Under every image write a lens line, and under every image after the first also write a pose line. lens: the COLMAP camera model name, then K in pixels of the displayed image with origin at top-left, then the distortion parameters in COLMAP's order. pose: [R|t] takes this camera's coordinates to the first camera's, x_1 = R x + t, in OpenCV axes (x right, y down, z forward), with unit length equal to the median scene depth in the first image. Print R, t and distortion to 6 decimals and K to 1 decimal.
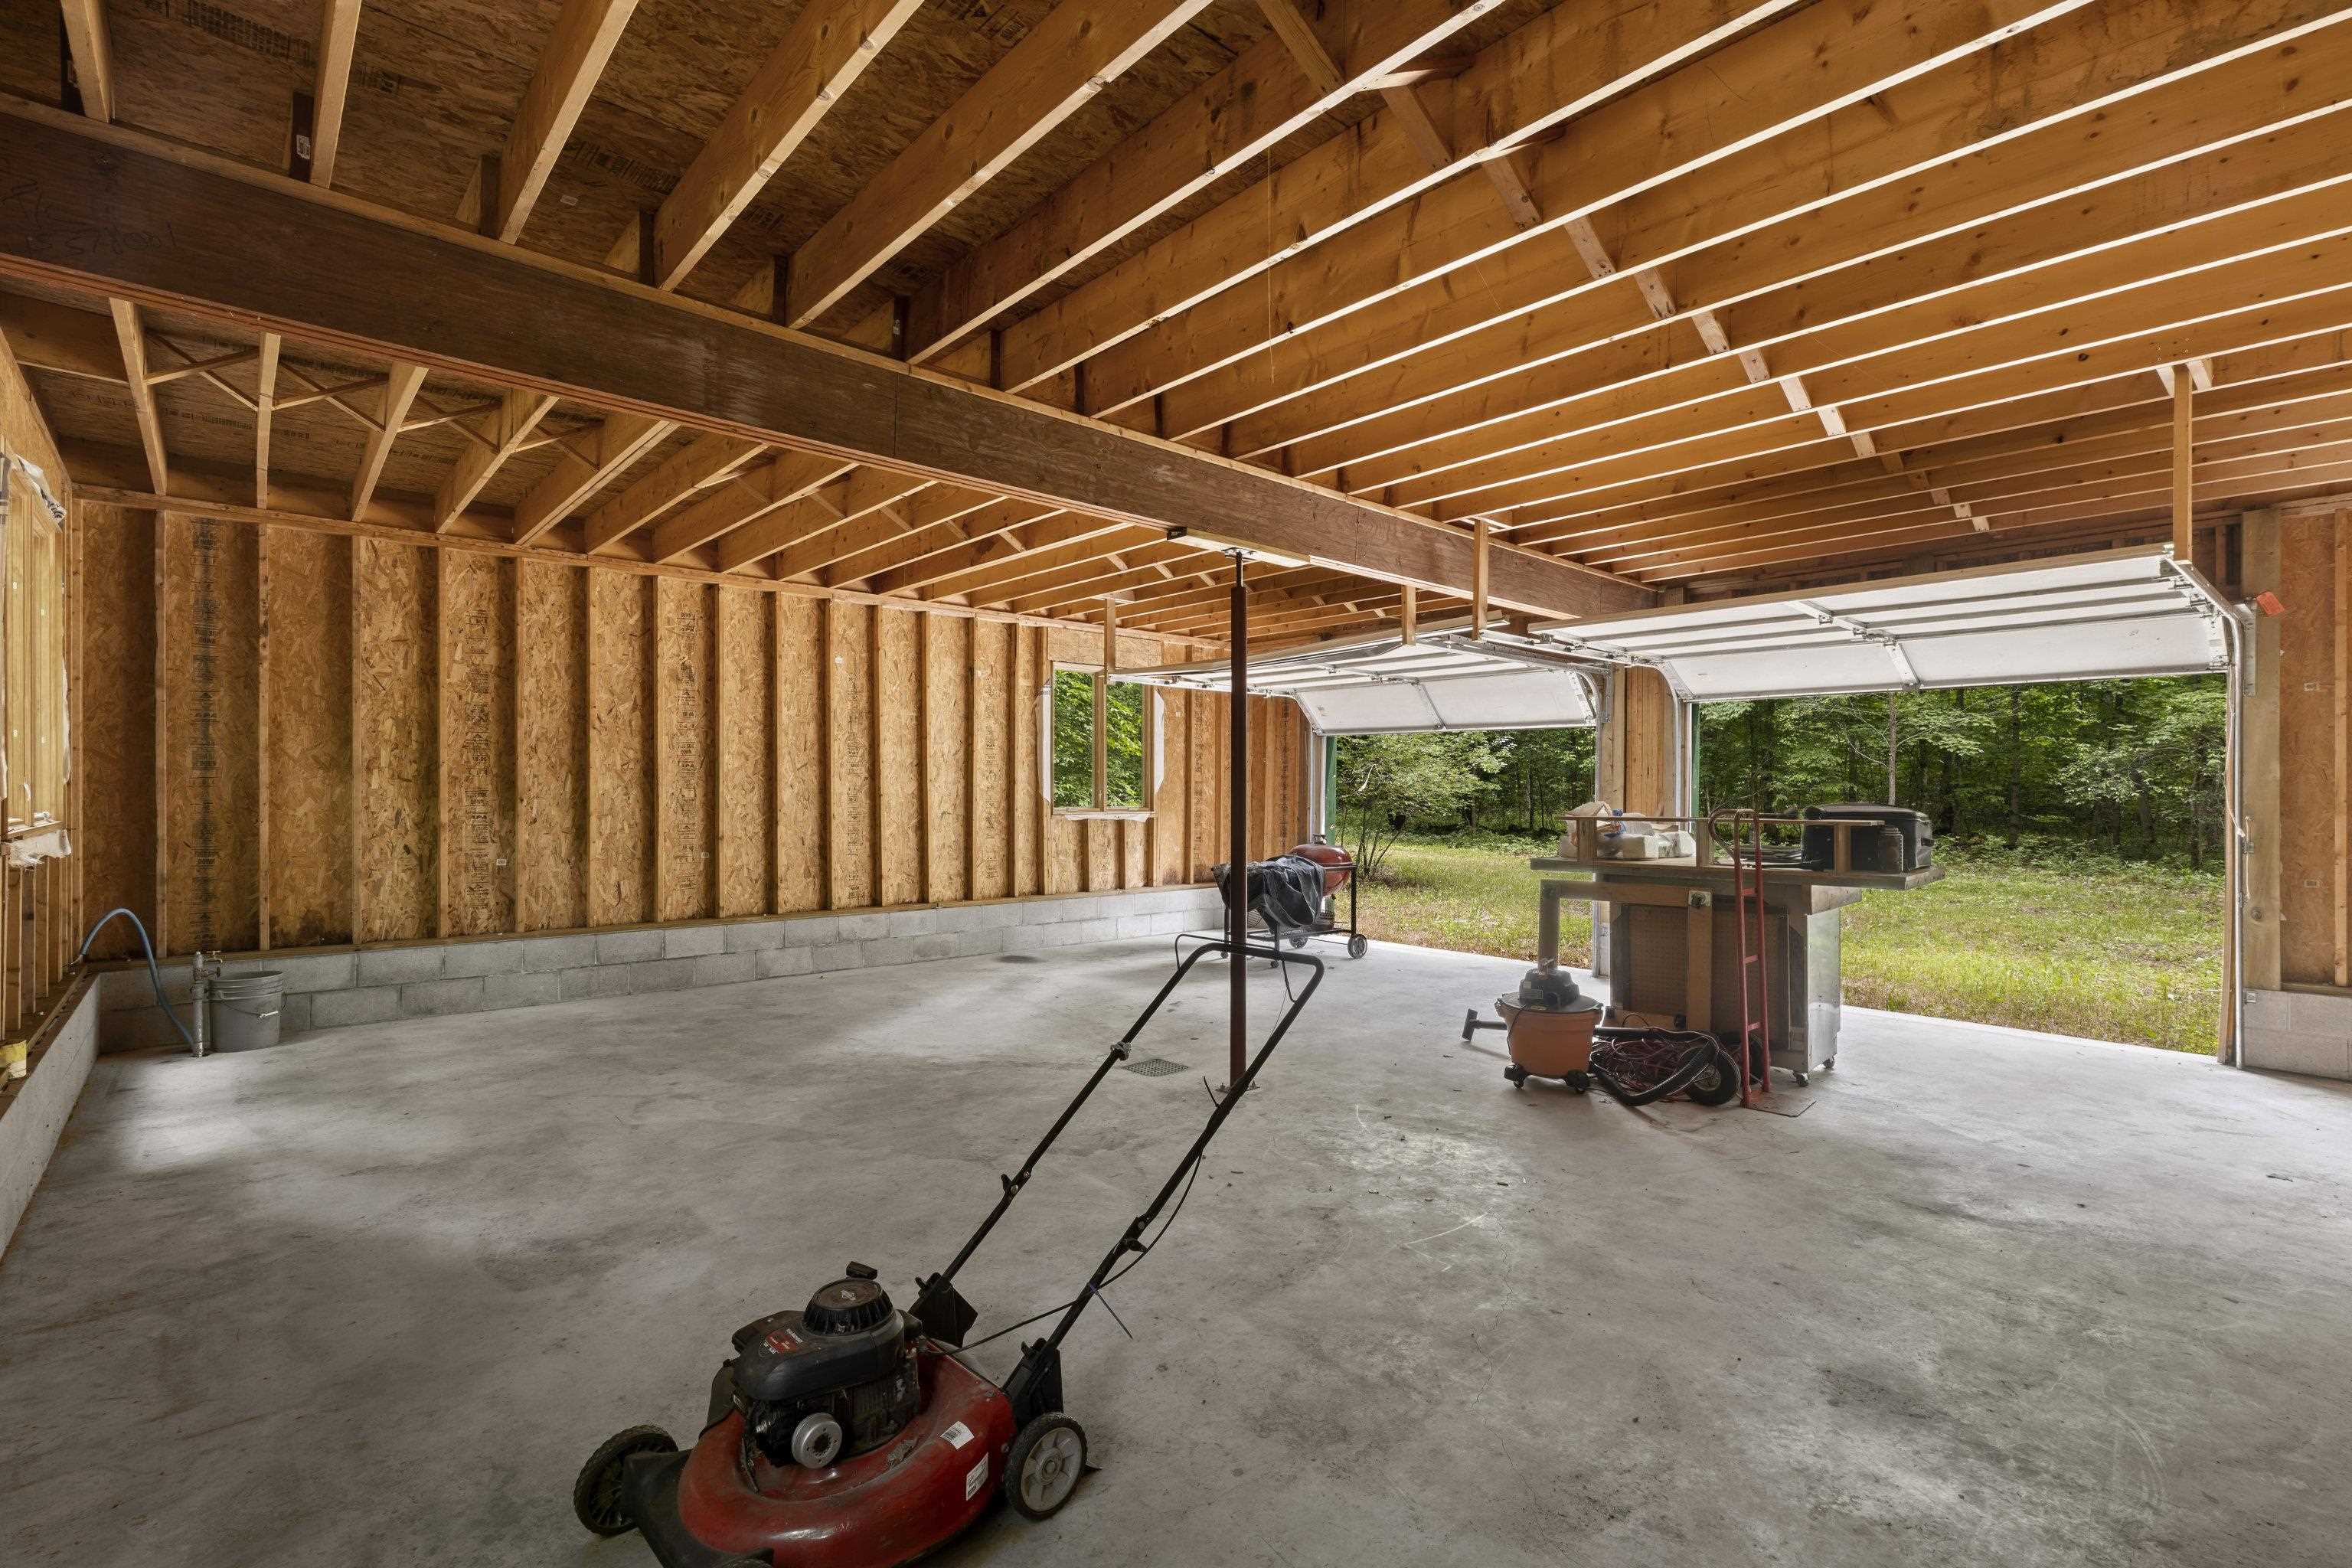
lens RADIAL K [[1064.2, 0, 1175.1], [0, 1064.2, 788.9], [0, 0, 1]] dist [0.012942, -0.000118]
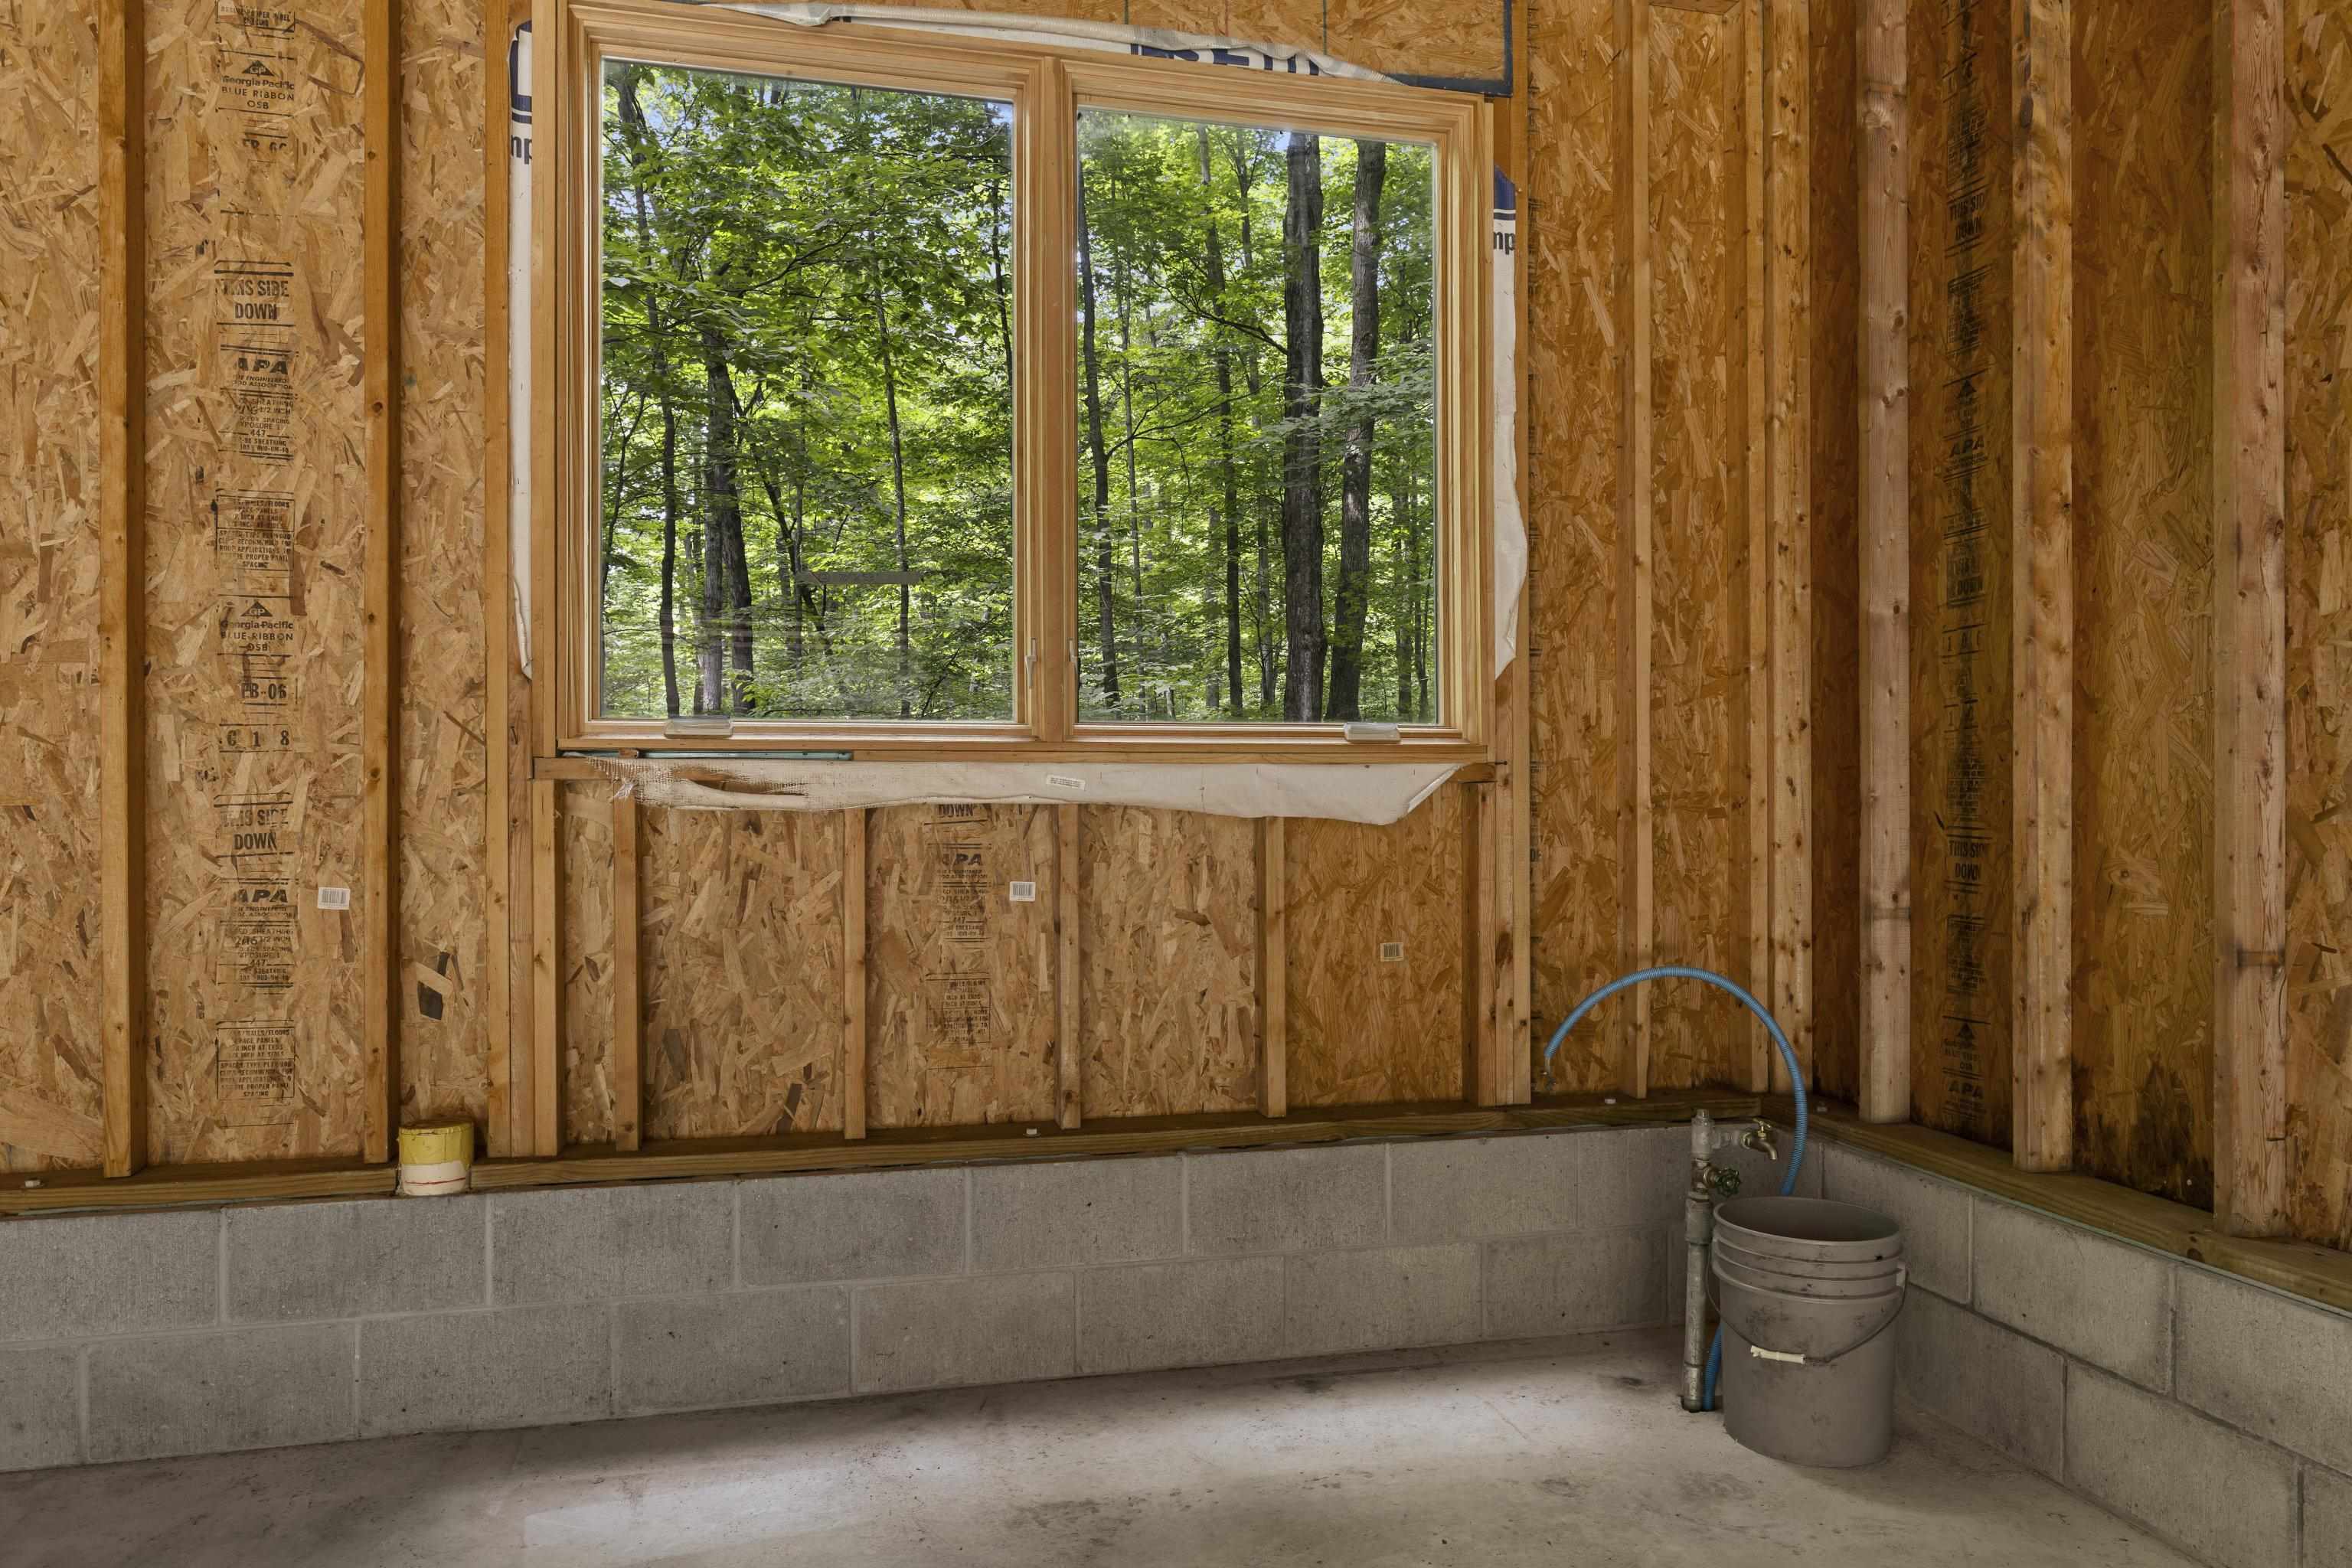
lens RADIAL K [[1590.9, 0, 1176.1], [0, 1590.9, 786.8], [0, 0, 1]] dist [-0.023331, 0.000932]
pose [[-0.470199, -0.008494, -0.882520, -0.334664], [0.003600, 0.999927, -0.011542, 0.045573], [0.882553, -0.008604, -0.470134, 1.002119]]
